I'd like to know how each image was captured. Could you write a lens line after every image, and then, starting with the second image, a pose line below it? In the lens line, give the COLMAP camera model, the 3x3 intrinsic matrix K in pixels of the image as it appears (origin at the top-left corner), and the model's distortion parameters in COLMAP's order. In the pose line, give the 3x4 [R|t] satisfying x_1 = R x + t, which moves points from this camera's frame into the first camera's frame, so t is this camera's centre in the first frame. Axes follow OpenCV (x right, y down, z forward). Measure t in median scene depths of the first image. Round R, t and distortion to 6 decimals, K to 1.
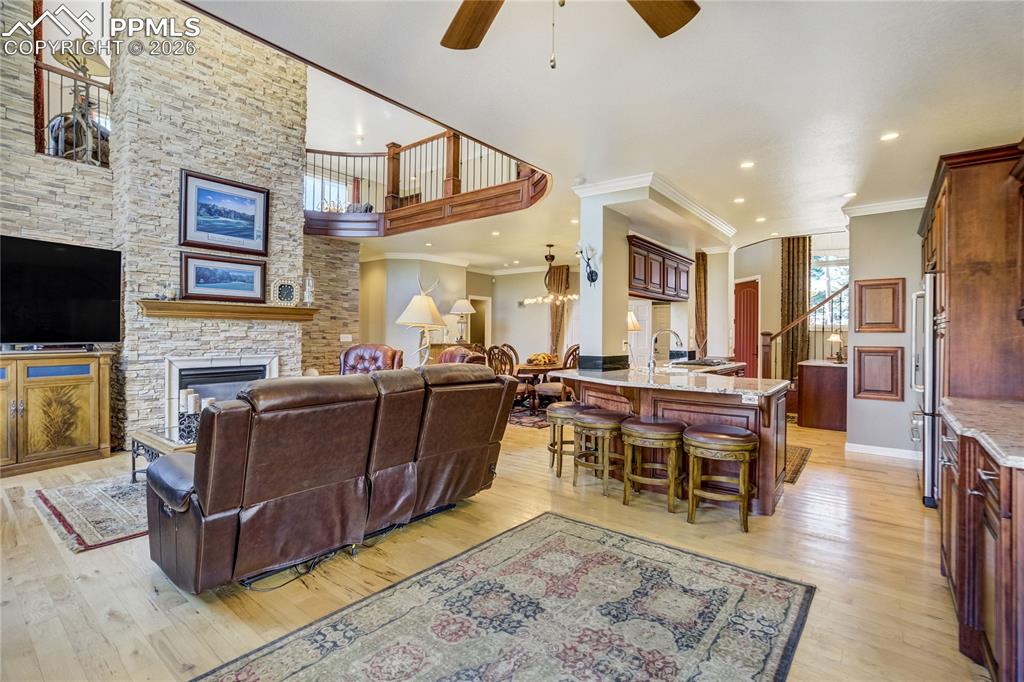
lens RADIAL K [[492.2, 0, 508.2], [0, 492.2, 327.4], [0, 0, 1]] dist [-0.046336, 0.018070]
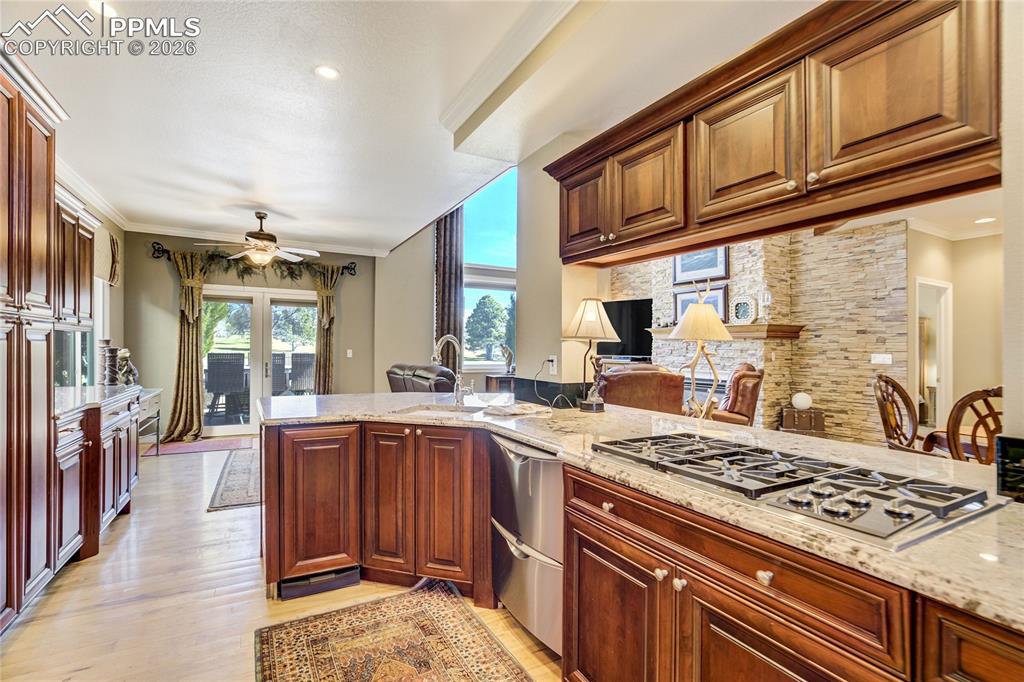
lens RADIAL K [[481.7, 0, 523.4], [0, 481.7, 347.0], [0, 0, 1]] dist [-0.050107, 0.030291]
pose [[-0.403800, -0.012255, -0.914765, 0.728718], [-0.001828, 0.999919, -0.012589, 0.019232], [0.914845, -0.003412, -0.403790, 1.156027]]
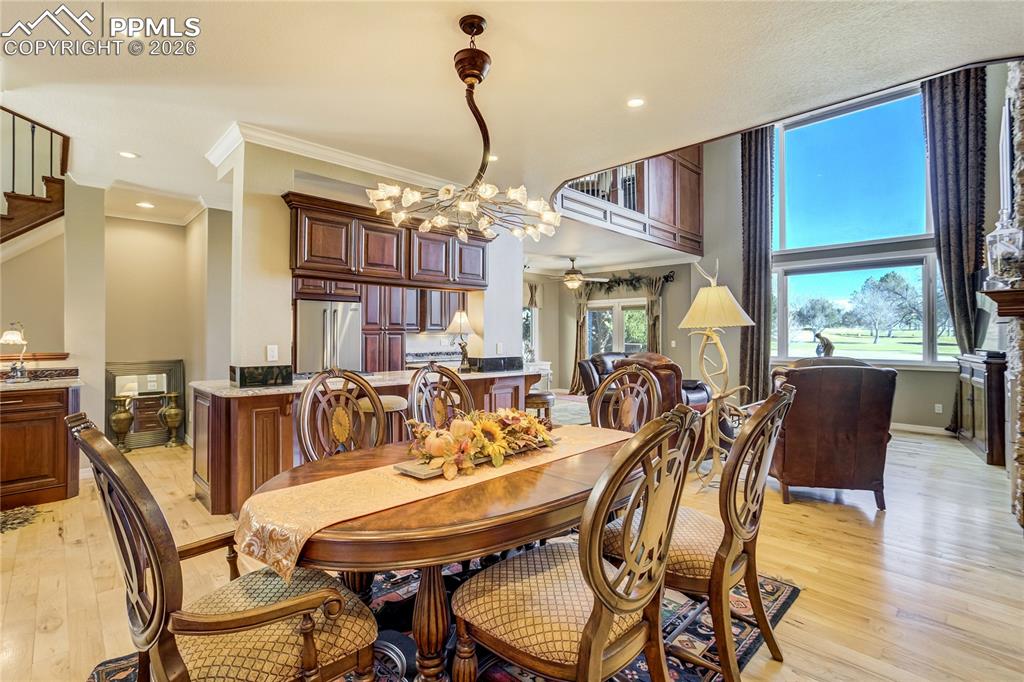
lens RADIAL K [[470.7, 0, 512.0], [0, 470.7, 341.0], [0, 0, 1]] dist [-0.052555, 0.026766]
pose [[-0.989072, -0.012003, 0.146942, 0.017120], [-0.013556, 0.999862, -0.009575, 0.033610], [-0.146806, -0.011462, -0.989099, 1.875707]]
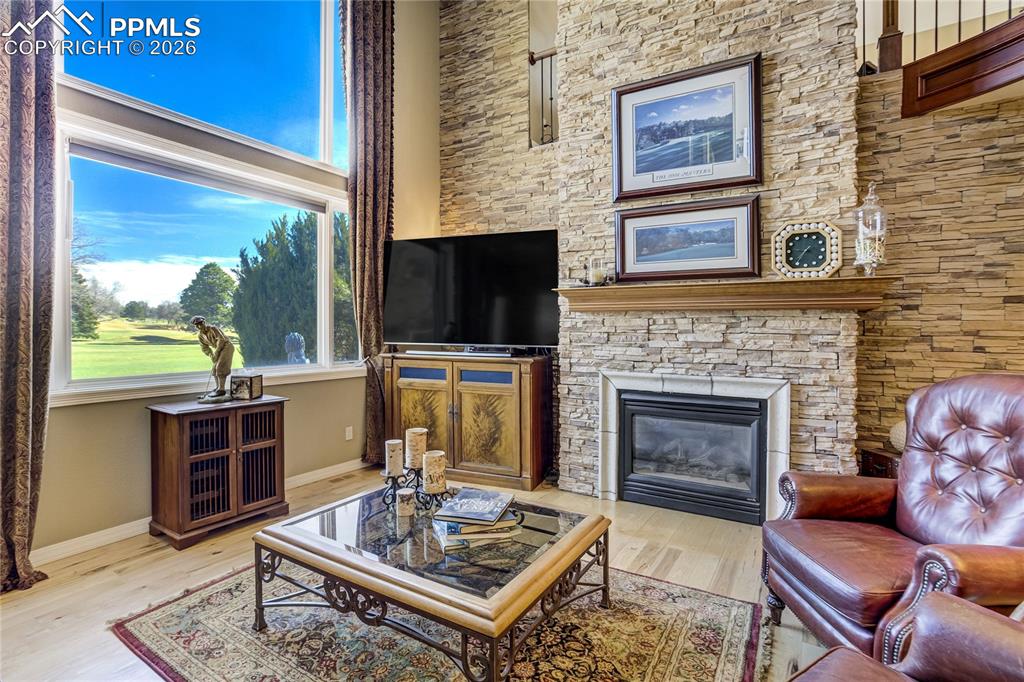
lens RADIAL K [[467.0, 0, 526.2], [0, 467.0, 329.6], [0, 0, 1]] dist [-0.062512, 0.026659]
pose [[0.111094, -0.004875, -0.993798, -0.060099], [0.003994, 0.999982, -0.004459, 0.006551], [0.993802, -0.003474, 0.111111, 0.805519]]
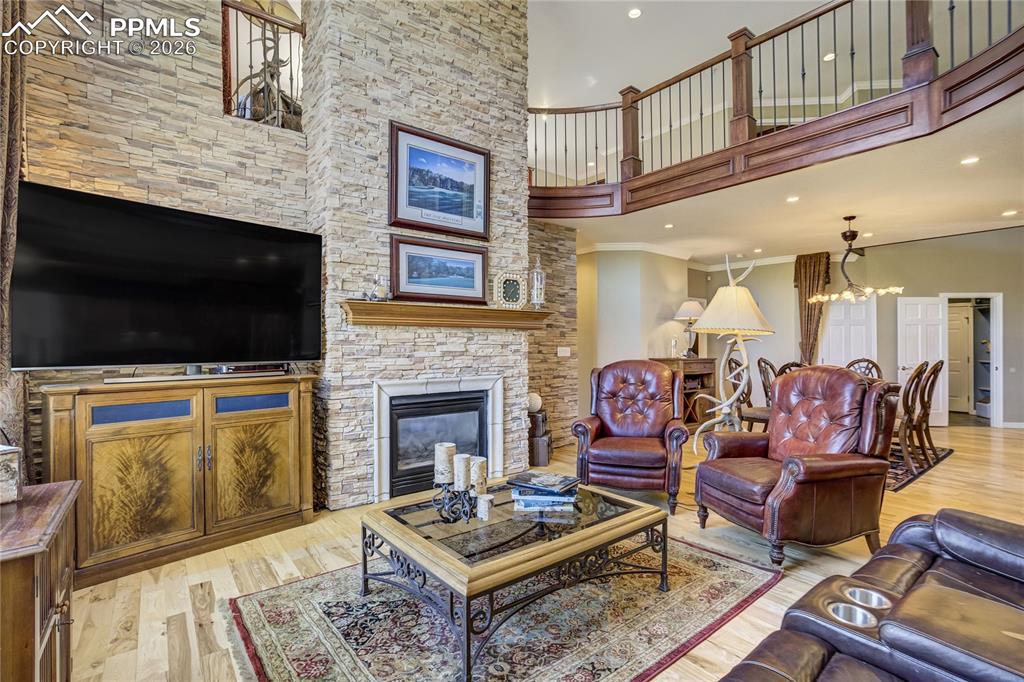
lens RADIAL K [[490.3, 0, 498.0], [0, 490.3, 339.2], [0, 0, 1]] dist [-0.058085, 0.035266]
pose [[0.965927, -0.006664, -0.258728, -0.334680], [0.007231, 0.999973, 0.001237, 0.000055], [0.258712, -0.003066, 0.965950, 0.336360]]
